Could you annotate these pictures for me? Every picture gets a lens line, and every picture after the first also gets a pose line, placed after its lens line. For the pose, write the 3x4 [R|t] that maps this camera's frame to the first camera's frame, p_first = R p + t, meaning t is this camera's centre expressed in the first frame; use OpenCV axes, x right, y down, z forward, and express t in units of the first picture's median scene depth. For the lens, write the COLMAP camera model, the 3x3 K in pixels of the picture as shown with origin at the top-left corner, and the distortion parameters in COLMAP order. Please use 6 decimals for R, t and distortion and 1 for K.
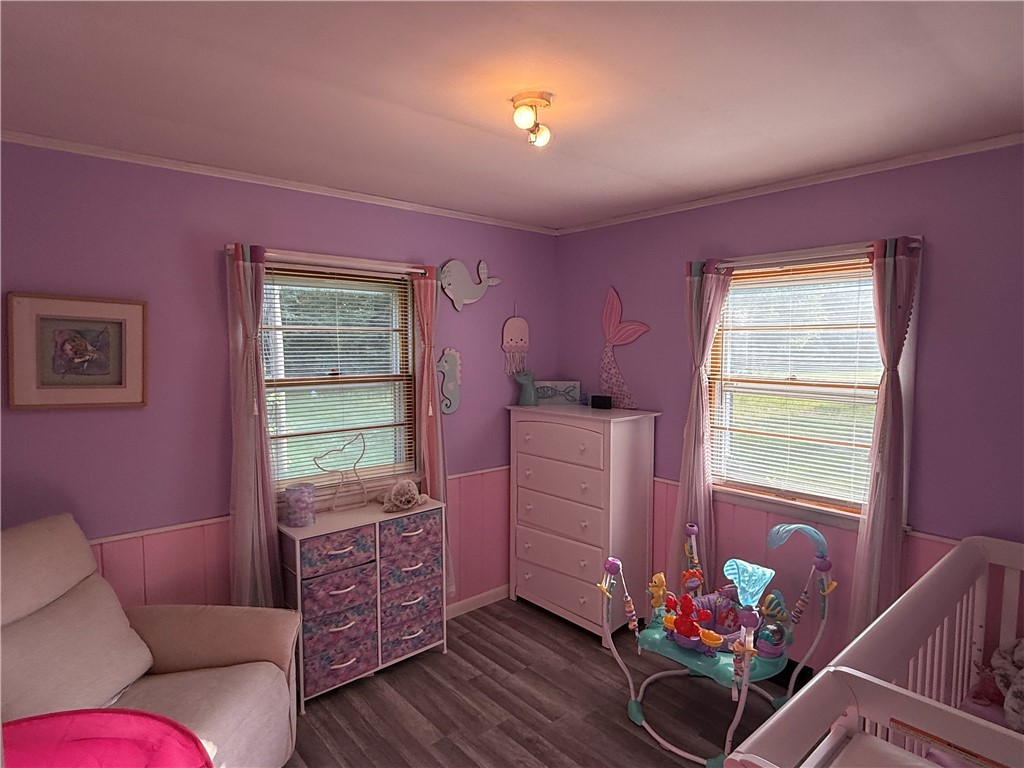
lens RADIAL K [[571.7, 0, 512.0], [0, 571.7, 384.0], [0, 0, 1]] dist [-0.000587, -0.001644]
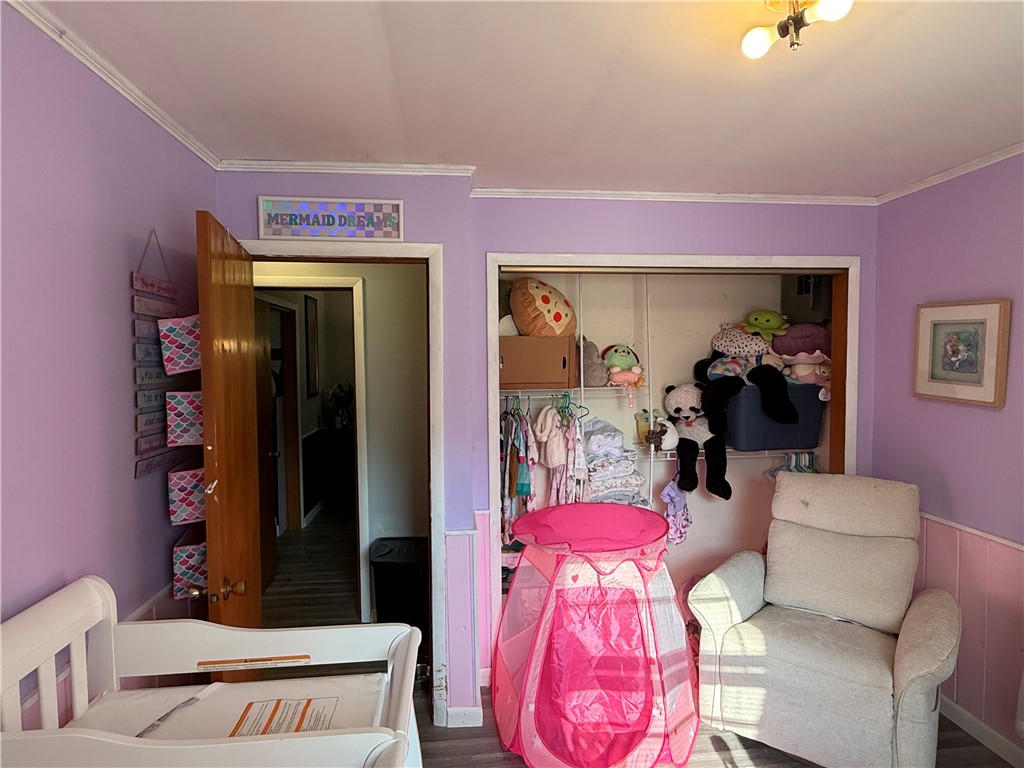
lens RADIAL K [[571.7, 0, 512.0], [0, 571.7, 384.0], [0, 0, 1]] dist [-0.000587, -0.001644]
pose [[-0.575242, 0.036562, -0.817166, 0.666706], [-0.052823, 0.995255, 0.081715, -0.038754], [0.816276, 0.090171, -0.570581, 0.940011]]
